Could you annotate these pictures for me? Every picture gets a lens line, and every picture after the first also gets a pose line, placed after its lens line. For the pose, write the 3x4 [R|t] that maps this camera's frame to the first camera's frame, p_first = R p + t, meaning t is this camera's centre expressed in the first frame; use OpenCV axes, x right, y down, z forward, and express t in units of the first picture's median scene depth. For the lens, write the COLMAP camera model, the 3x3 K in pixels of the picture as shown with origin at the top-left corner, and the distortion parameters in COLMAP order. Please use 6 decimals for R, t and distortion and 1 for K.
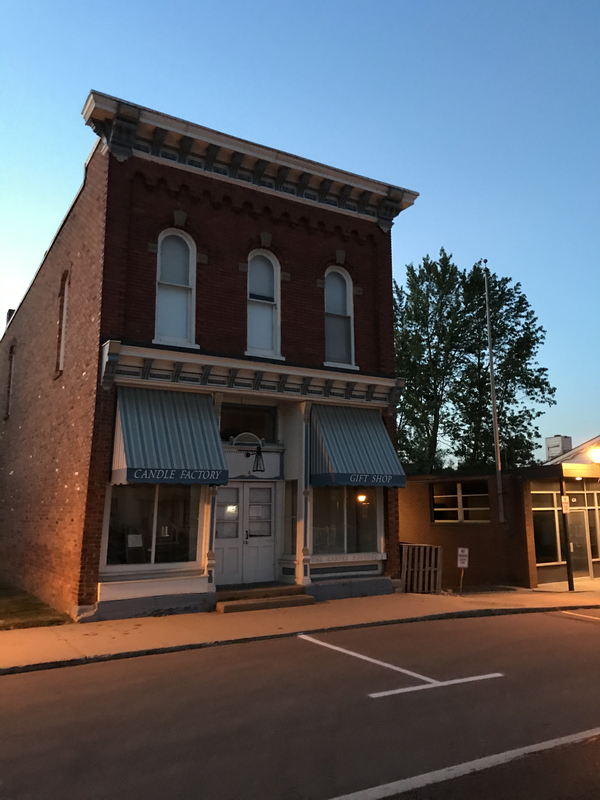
lens RADIAL K [[645.0, 0, 300.5], [0, 645.0, 396.8], [0, 0, 1]] dist [-0.000014, -0.007039]
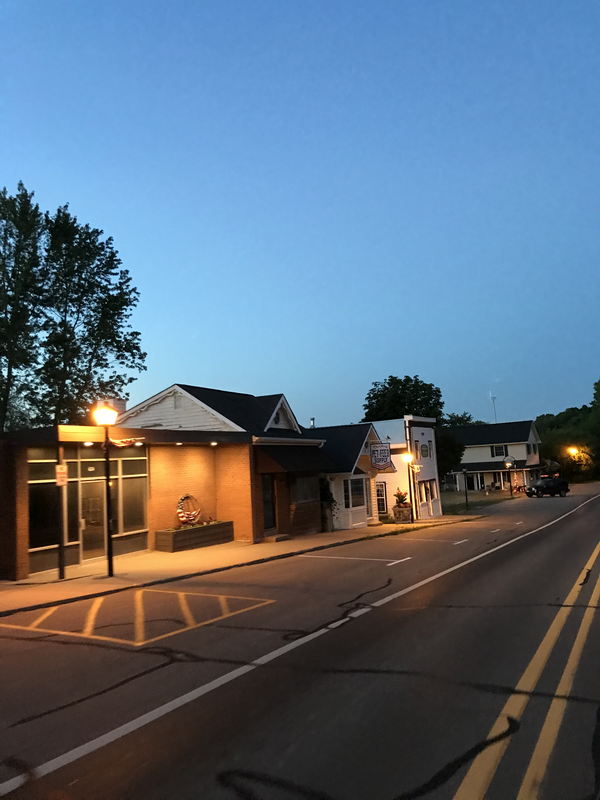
lens RADIAL K [[645.0, 0, 299.7], [0, 645.0, 401.3], [0, 0, 1]] dist [-0.000014, -0.007039]
pose [[0.852923, 0.018243, 0.521718, 0.089513], [-0.045283, 0.998208, 0.039125, 0.010096], [-0.520069, -0.056996, 0.852220, 0.054894]]
